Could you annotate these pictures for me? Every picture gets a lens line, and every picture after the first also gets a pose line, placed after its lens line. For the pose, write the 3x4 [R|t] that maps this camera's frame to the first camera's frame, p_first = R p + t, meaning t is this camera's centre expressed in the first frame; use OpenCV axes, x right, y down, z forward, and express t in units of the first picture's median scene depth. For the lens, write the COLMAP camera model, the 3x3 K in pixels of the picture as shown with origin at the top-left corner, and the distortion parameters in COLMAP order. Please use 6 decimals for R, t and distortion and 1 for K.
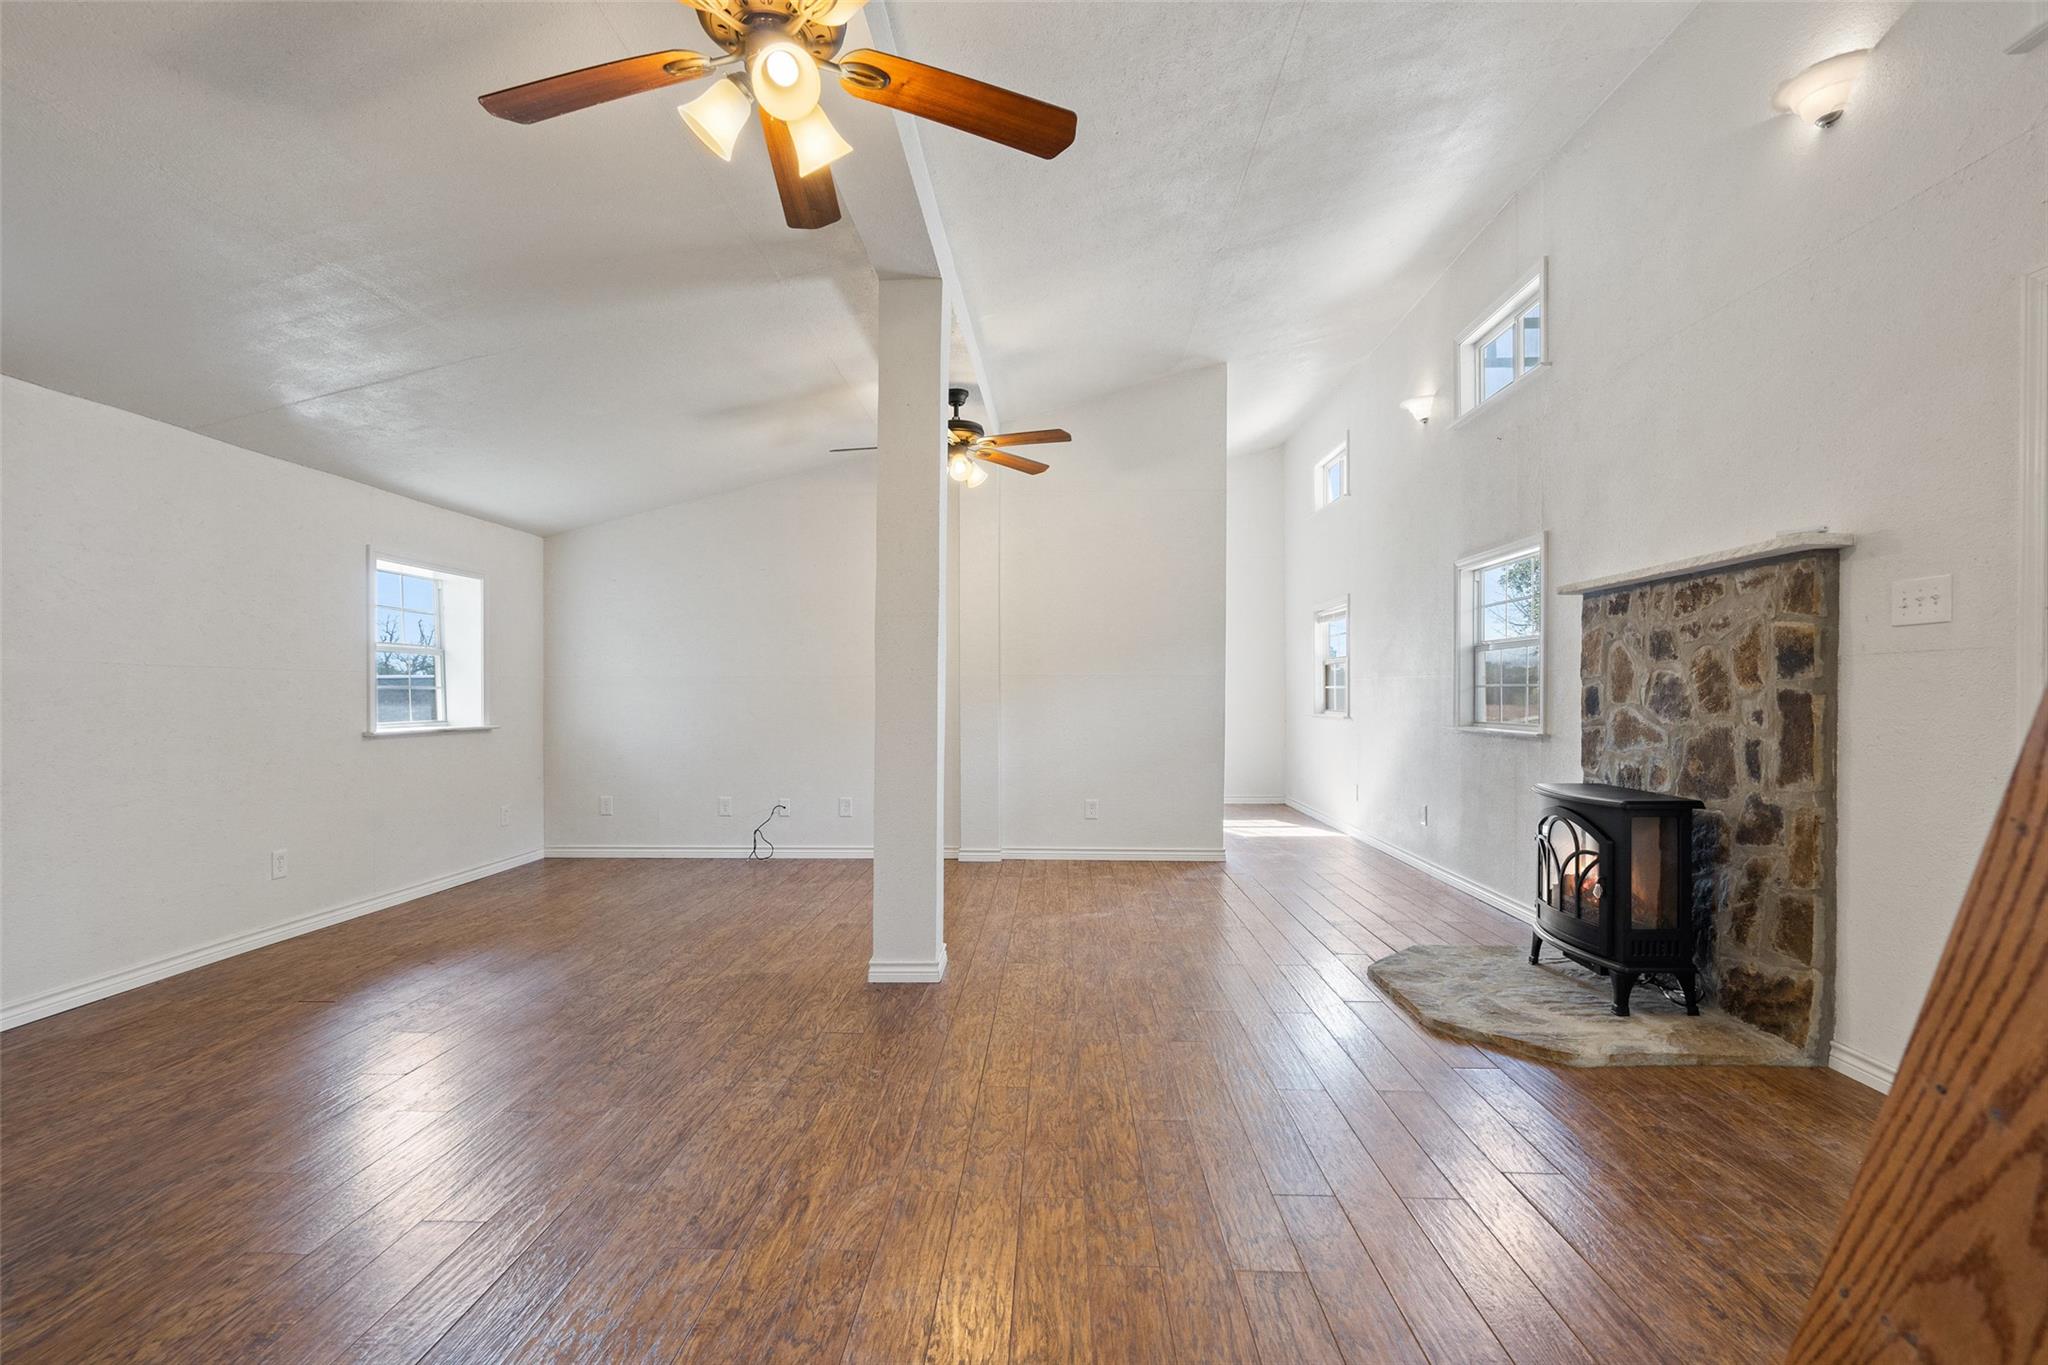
lens RADIAL K [[946.5, 0, 1026.2], [0, 946.5, 688.1], [0, 0, 1]] dist [-0.002563, 0.000724]
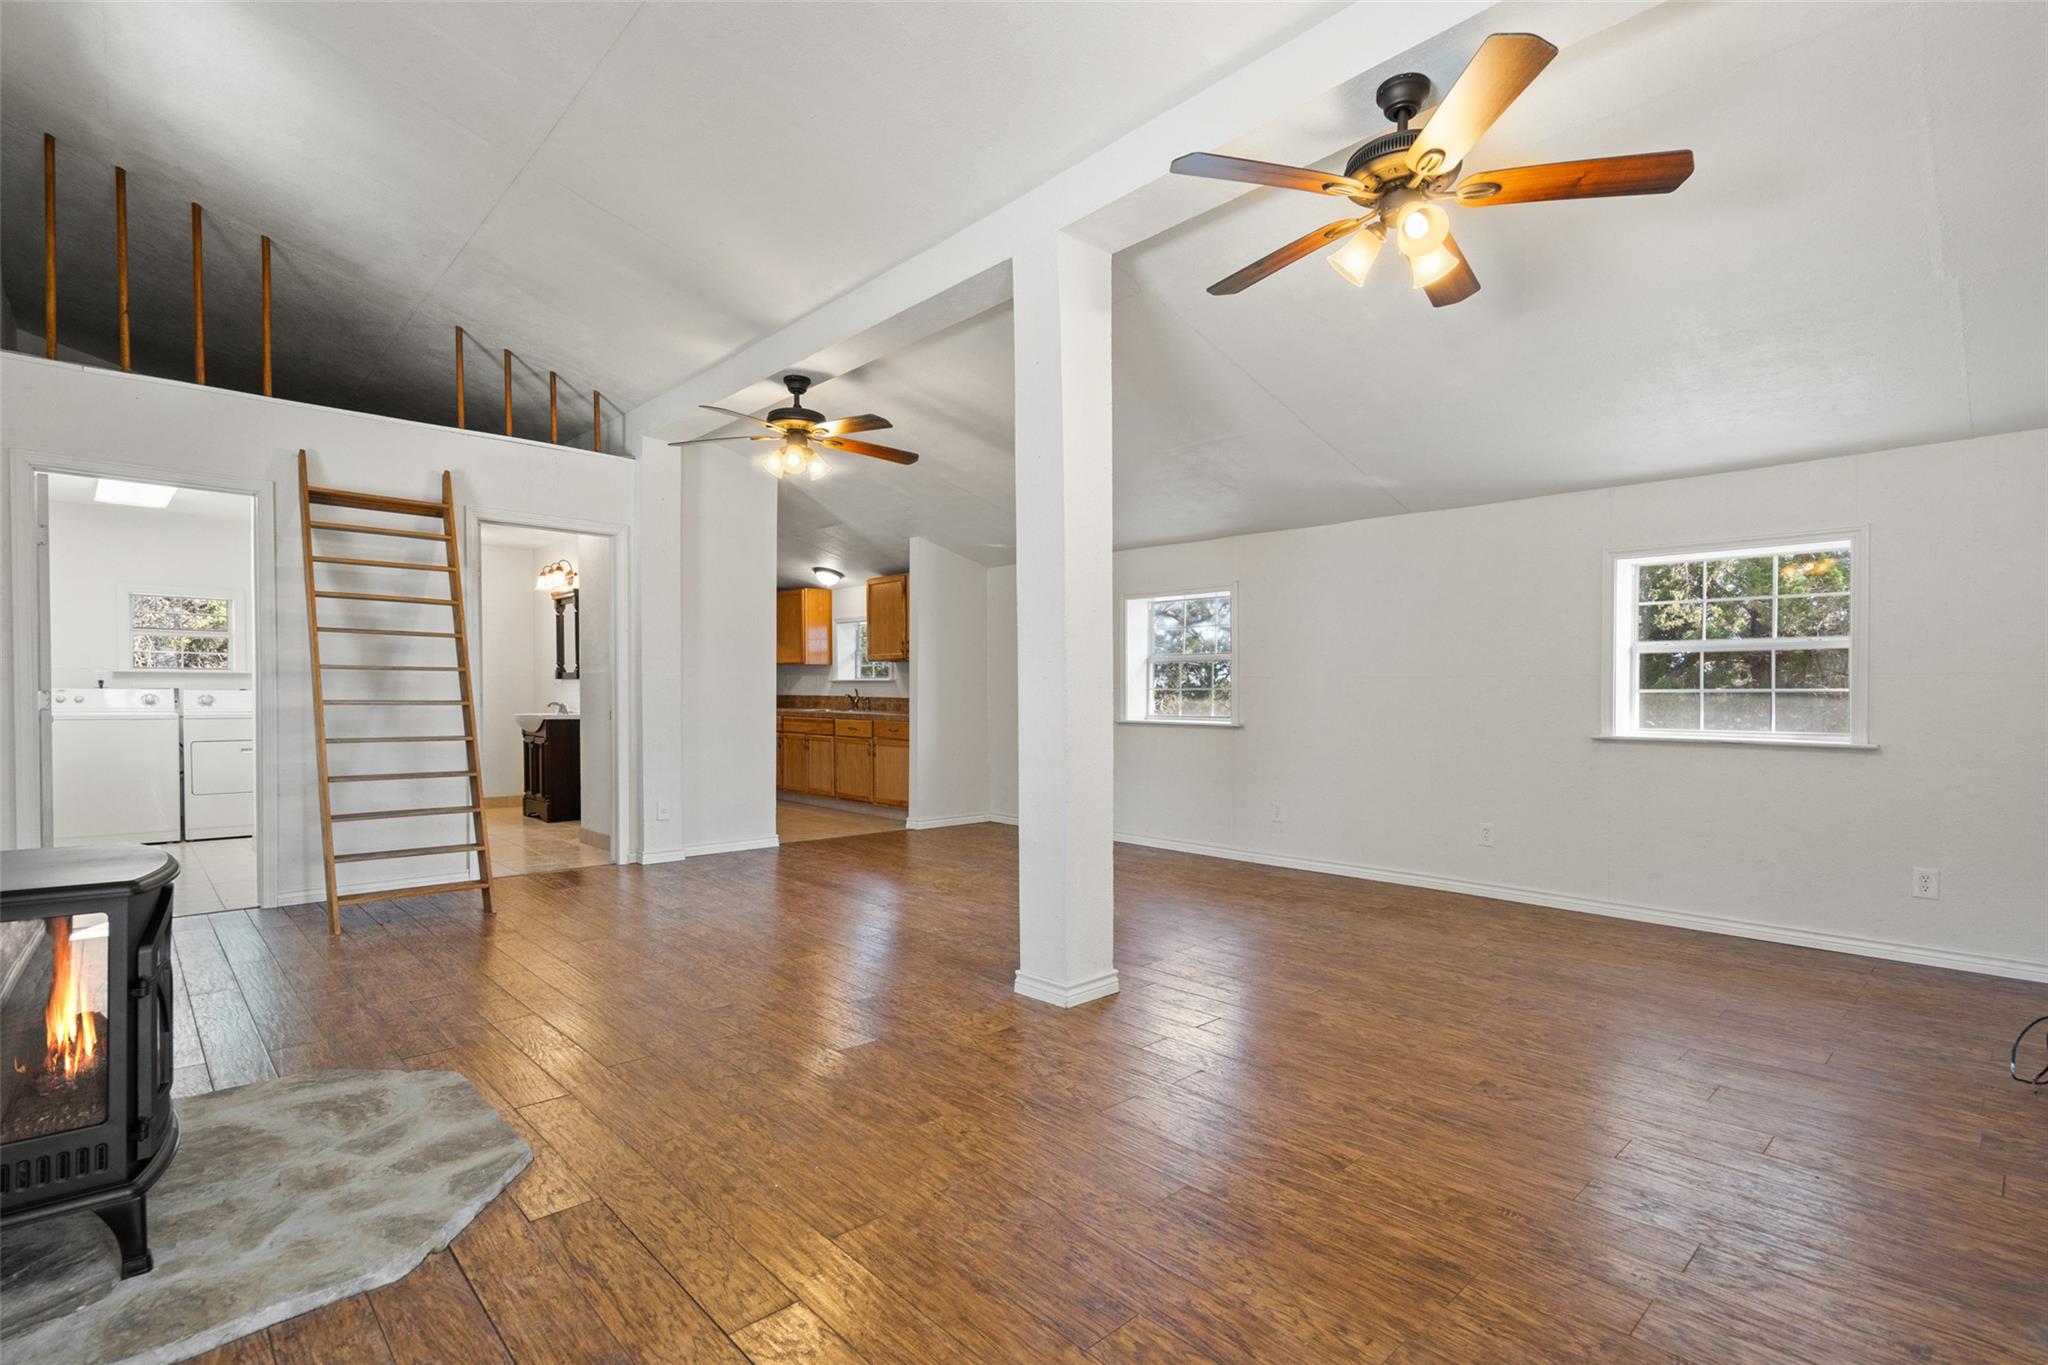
lens RADIAL K [[946.5, 0, 1029.9], [0, 946.5, 695.8], [0, 0, 1]] dist [-0.002563, 0.000724]
pose [[-0.695306, -0.007538, -0.718674, 0.645725], [-0.006115, 0.999971, -0.004572, 0.018482], [0.718688, 0.001216, -0.695332, 1.846129]]
